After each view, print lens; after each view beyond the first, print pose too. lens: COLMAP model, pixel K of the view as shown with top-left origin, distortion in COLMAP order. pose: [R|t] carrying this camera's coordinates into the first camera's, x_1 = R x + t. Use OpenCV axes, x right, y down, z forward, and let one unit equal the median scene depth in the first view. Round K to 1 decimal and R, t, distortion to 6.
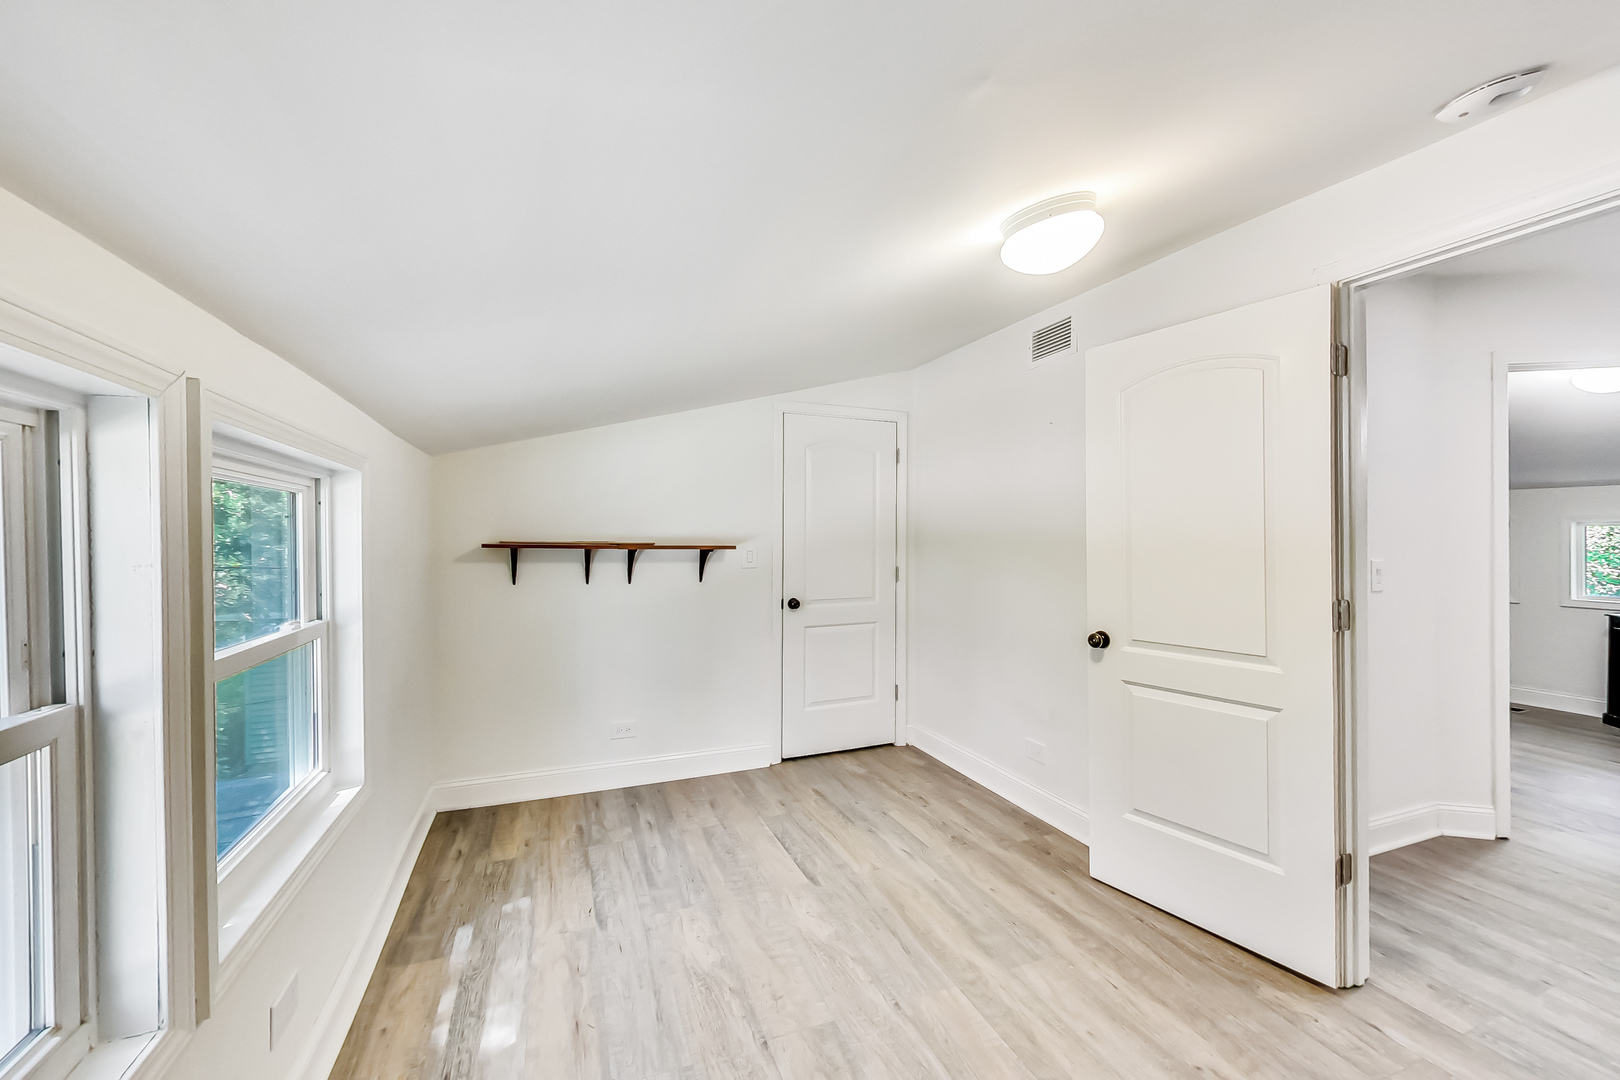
lens RADIAL K [[639.3, 0, 805.7], [0, 639.3, 540.6], [0, 0, 1]] dist [-0.003138, 0.000147]
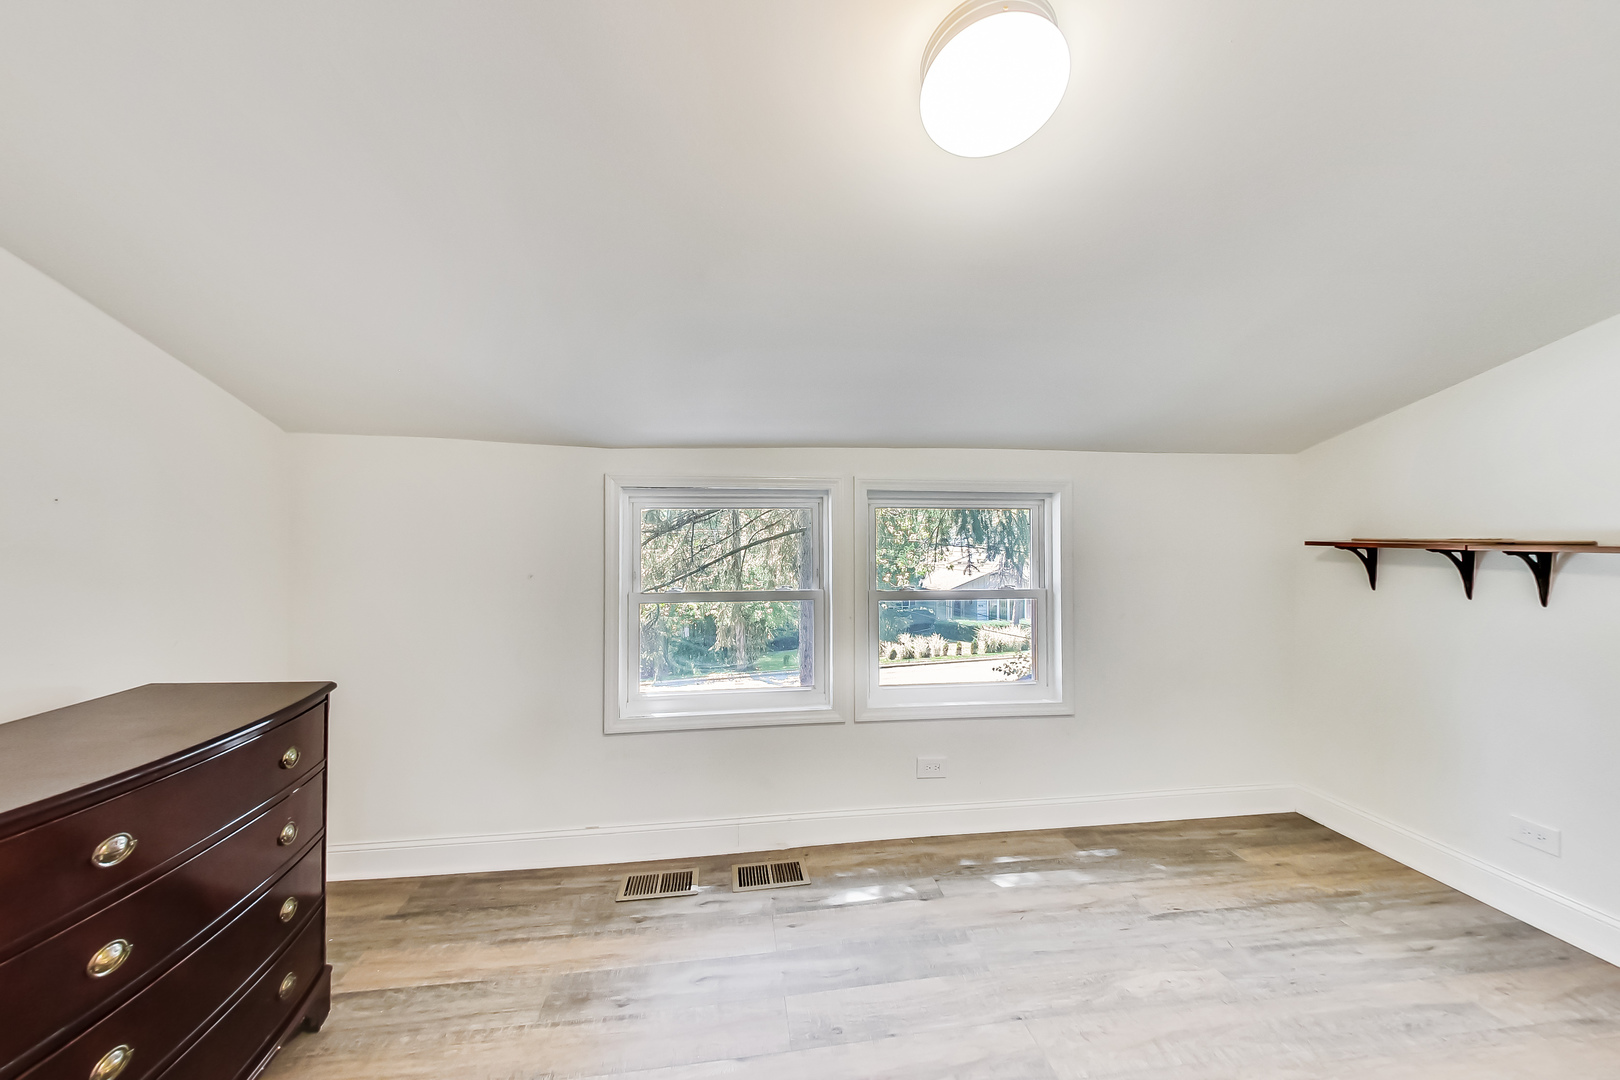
lens RADIAL K [[639.3, 0, 810.2], [0, 639.3, 536.3], [0, 0, 1]] dist [-0.003138, 0.000147]
pose [[-0.246871, -0.004417, -0.969038, 0.638092], [0.000168, 0.999989, -0.004601, 0.001827], [0.969048, -0.001299, -0.246867, 0.571273]]
